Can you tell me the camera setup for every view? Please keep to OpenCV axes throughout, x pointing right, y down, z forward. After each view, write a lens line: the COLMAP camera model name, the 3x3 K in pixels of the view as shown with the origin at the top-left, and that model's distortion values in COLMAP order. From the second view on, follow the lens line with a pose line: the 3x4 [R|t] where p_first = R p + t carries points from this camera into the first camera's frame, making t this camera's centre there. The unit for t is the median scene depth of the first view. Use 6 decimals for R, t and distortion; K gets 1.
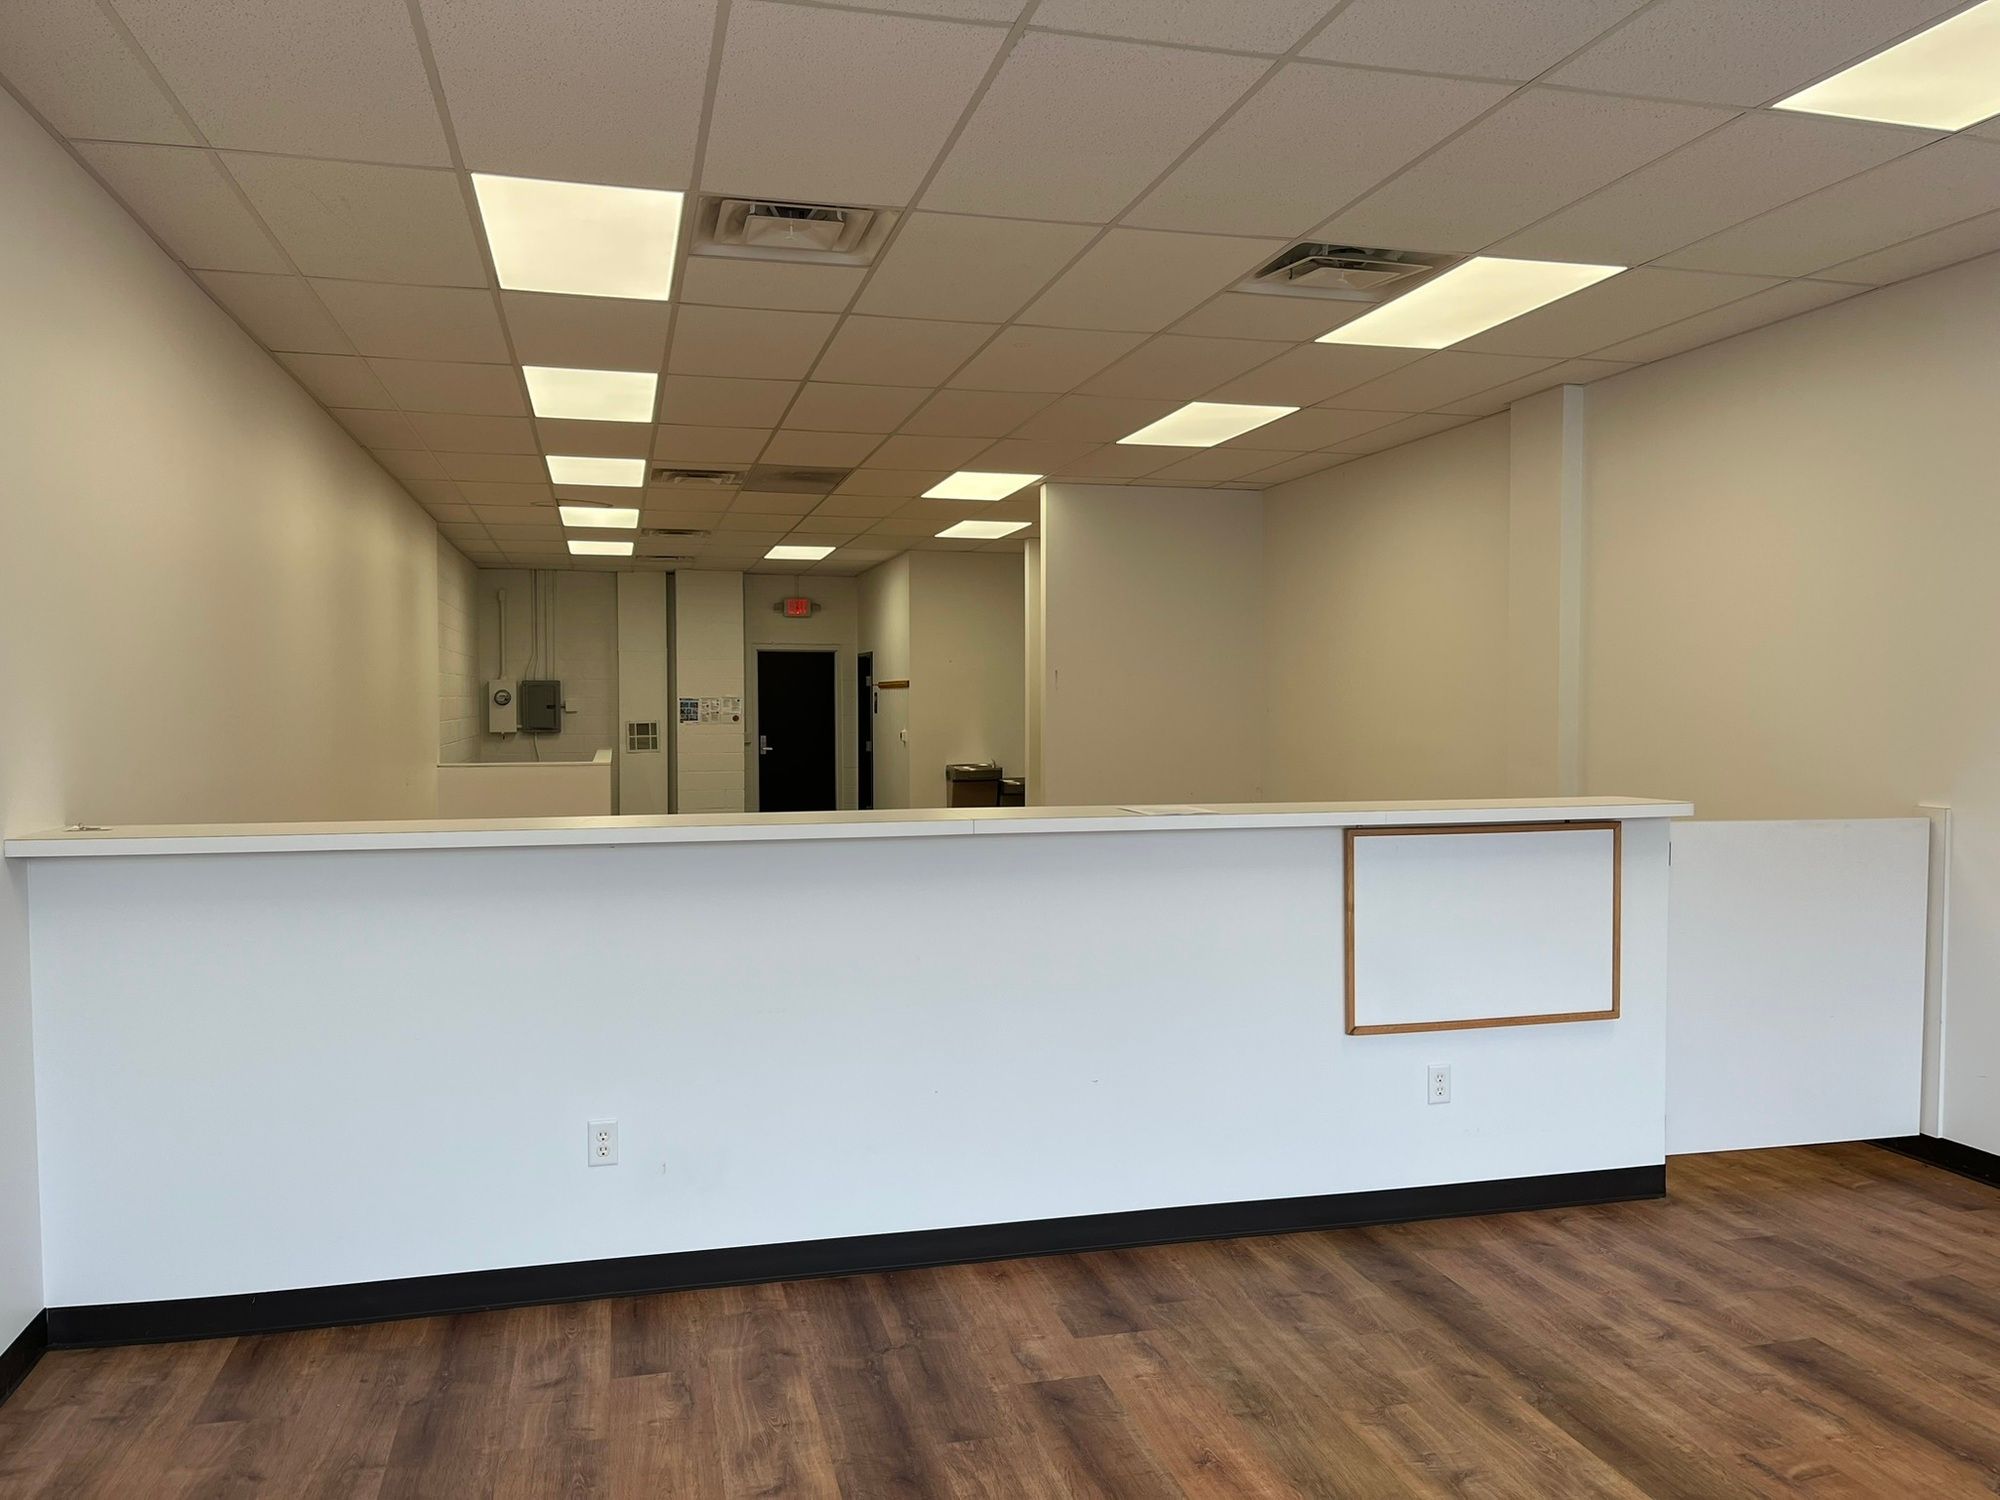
lens RADIAL K [[1509.0, 0, 1002.6], [0, 1509.0, 758.6], [0, 0, 1]] dist [0.048663, -0.031695]
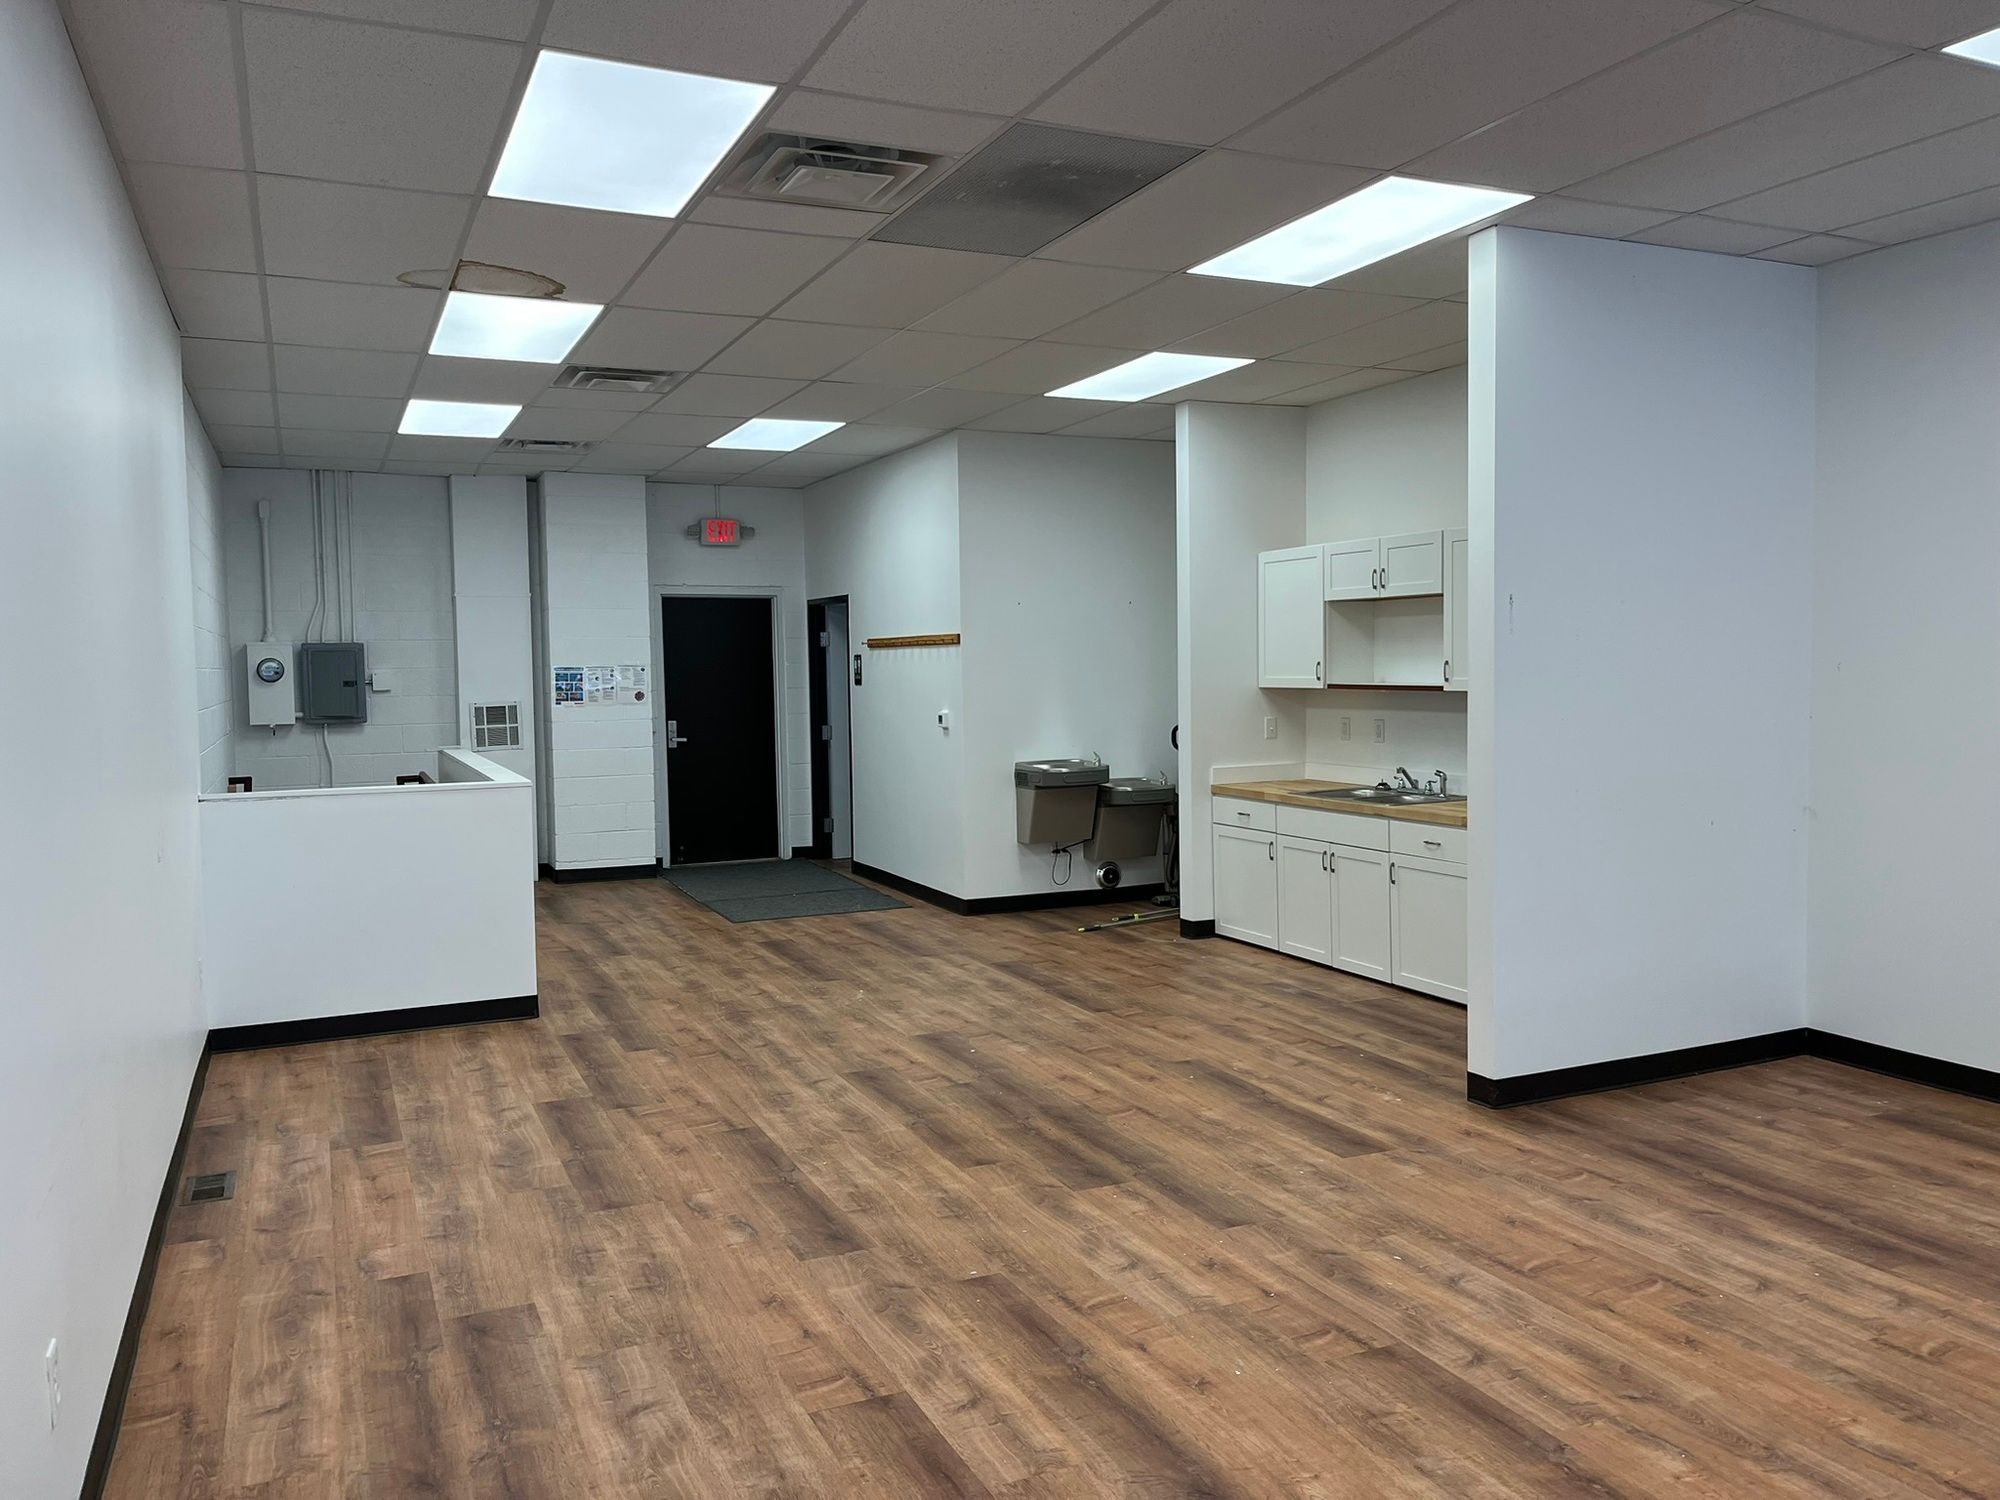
lens RADIAL K [[1509.0, 0, 999.1], [0, 1509.0, 740.4], [0, 0, 1]] dist [0.048663, -0.031695]
pose [[0.986530, -0.022483, 0.162031, -0.129512], [0.021379, 0.999735, 0.008554, -0.009476], [-0.162180, -0.004975, 0.986749, 0.313256]]
